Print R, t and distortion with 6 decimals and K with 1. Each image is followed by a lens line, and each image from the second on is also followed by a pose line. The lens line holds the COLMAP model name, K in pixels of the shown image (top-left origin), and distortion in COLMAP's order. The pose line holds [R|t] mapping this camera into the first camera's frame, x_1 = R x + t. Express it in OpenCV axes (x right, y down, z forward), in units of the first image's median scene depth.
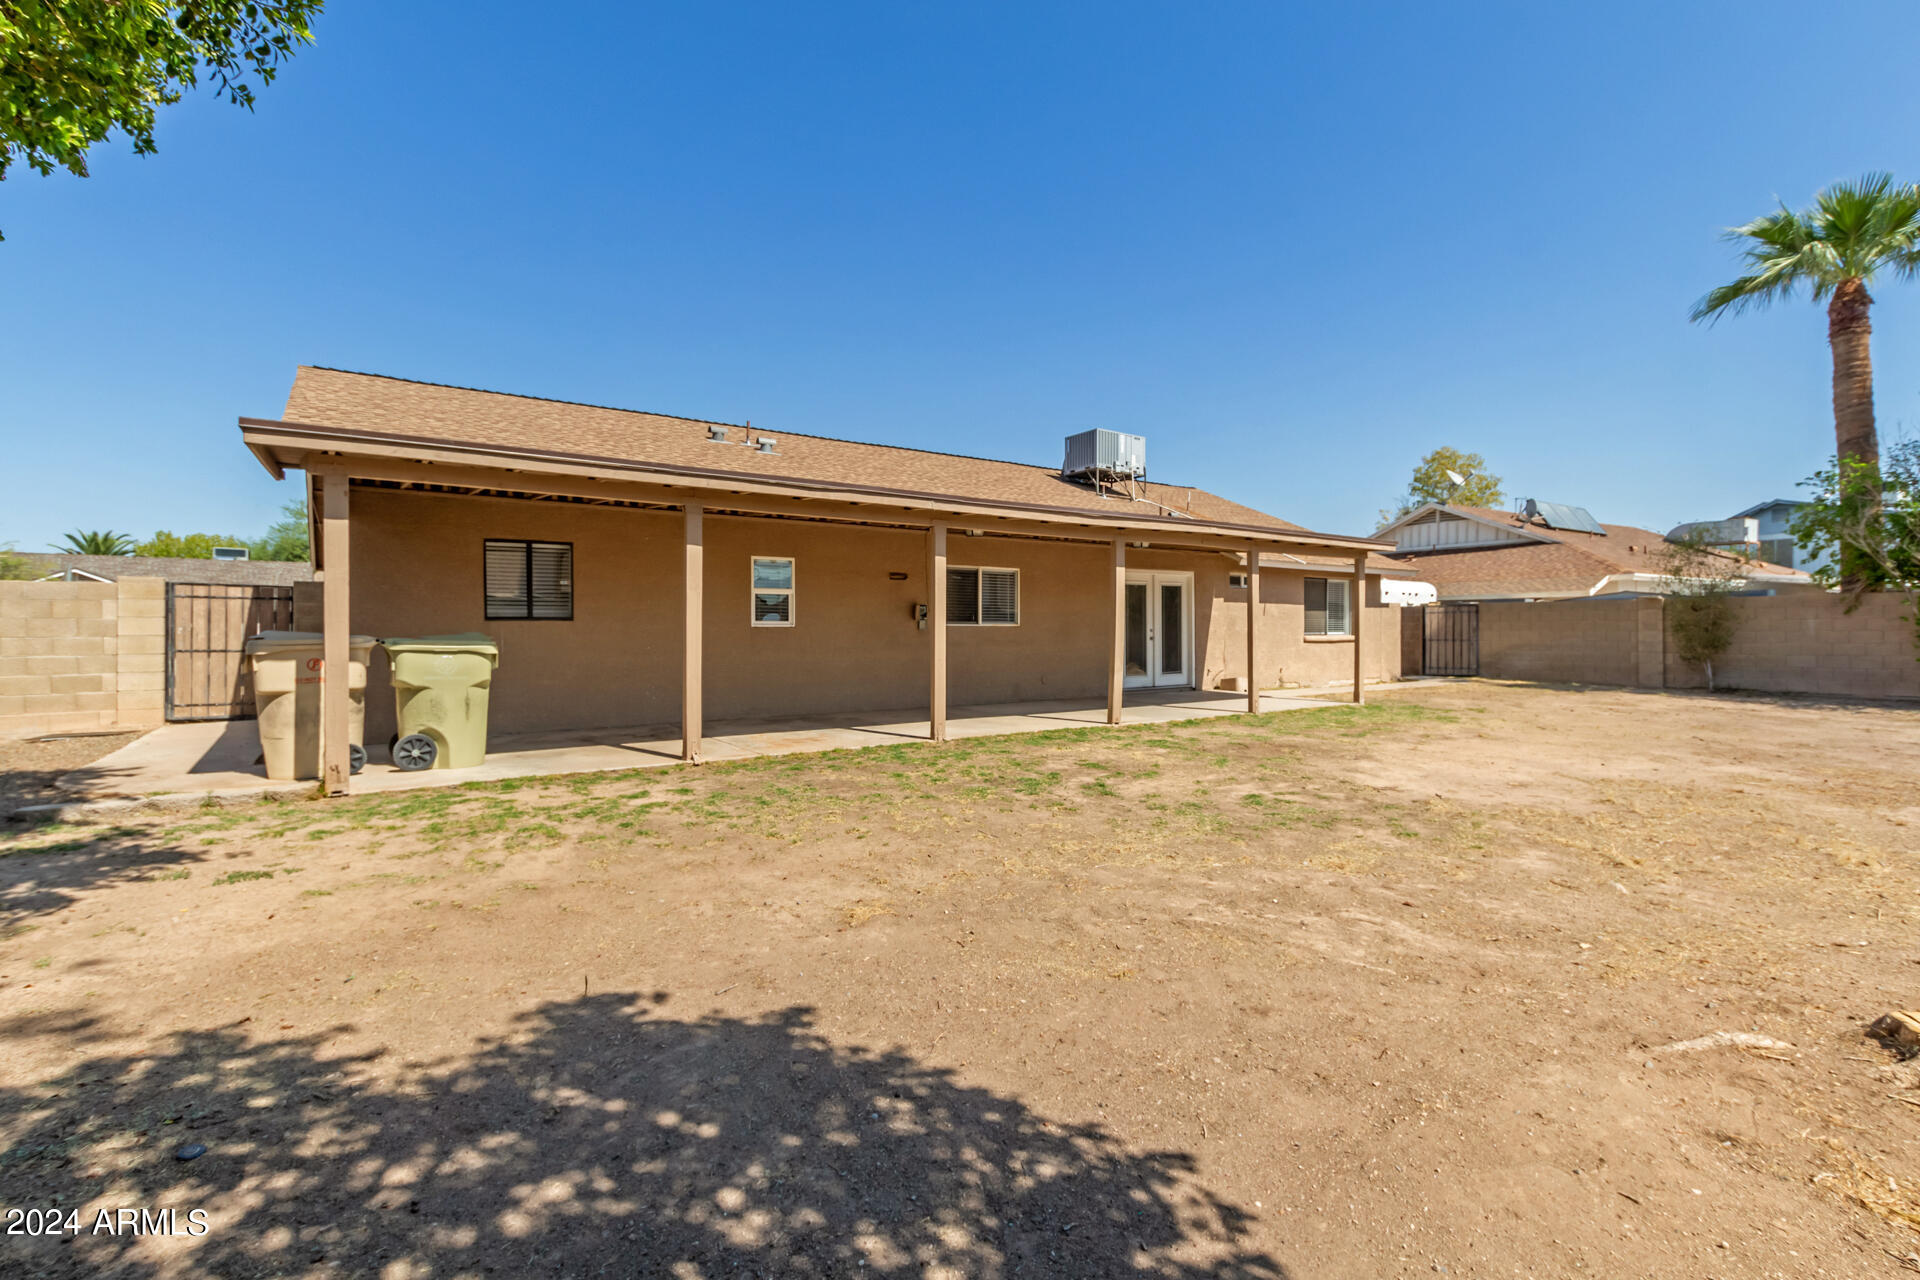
lens RADIAL K [[888.1, 0, 950.8], [0, 888.1, 631.3], [0, 0, 1]] dist [-0.000316, -0.001797]
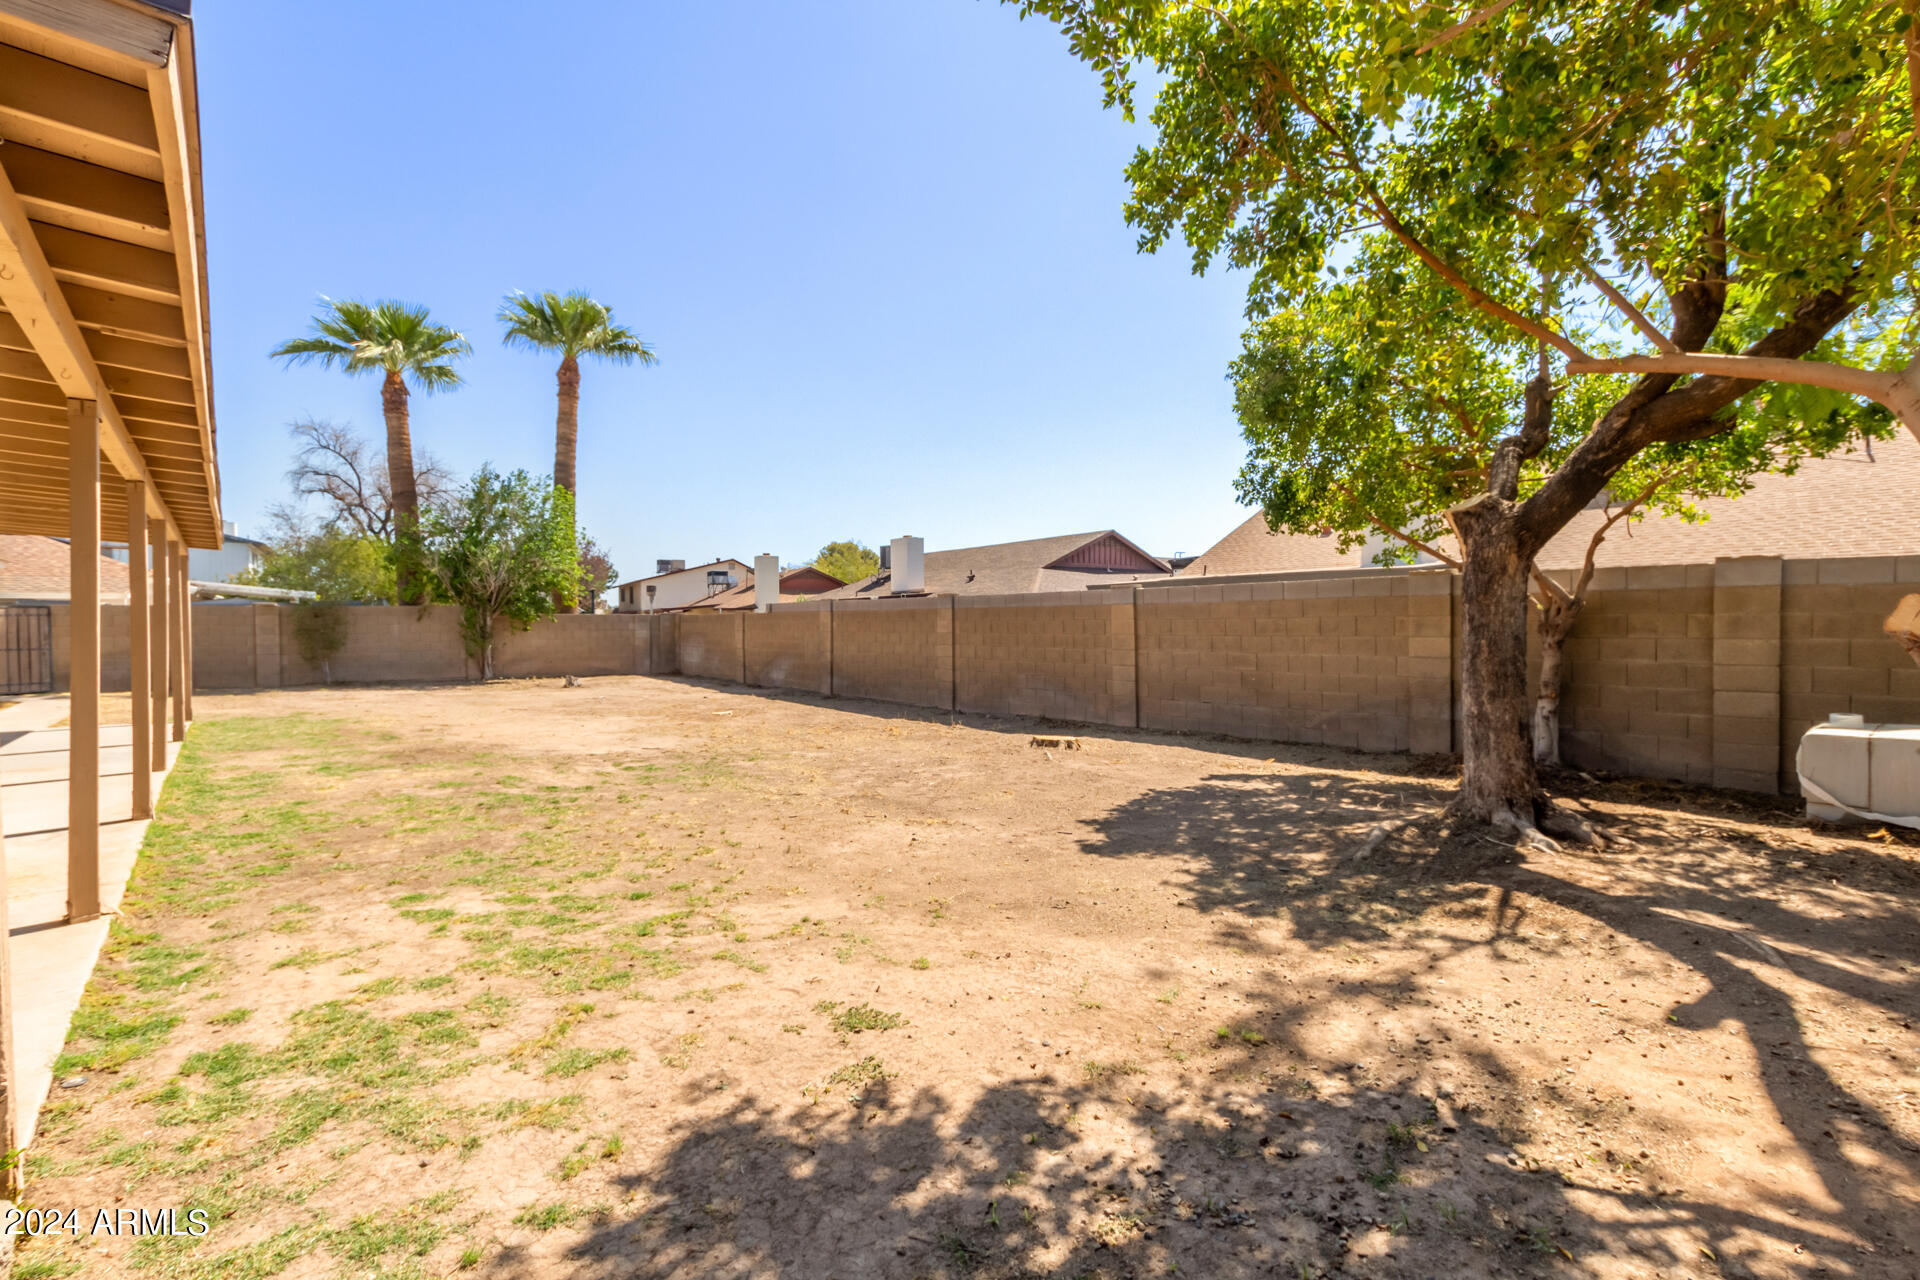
lens RADIAL K [[888.1, 0, 948.7], [0, 888.1, 630.4], [0, 0, 1]] dist [-0.000316, -0.001797]
pose [[-0.087488, -0.010856, 0.996106, -2.361392], [0.011387, 0.999864, 0.011898, -0.054551], [-0.996100, 0.012383, -0.087353, 1.580230]]
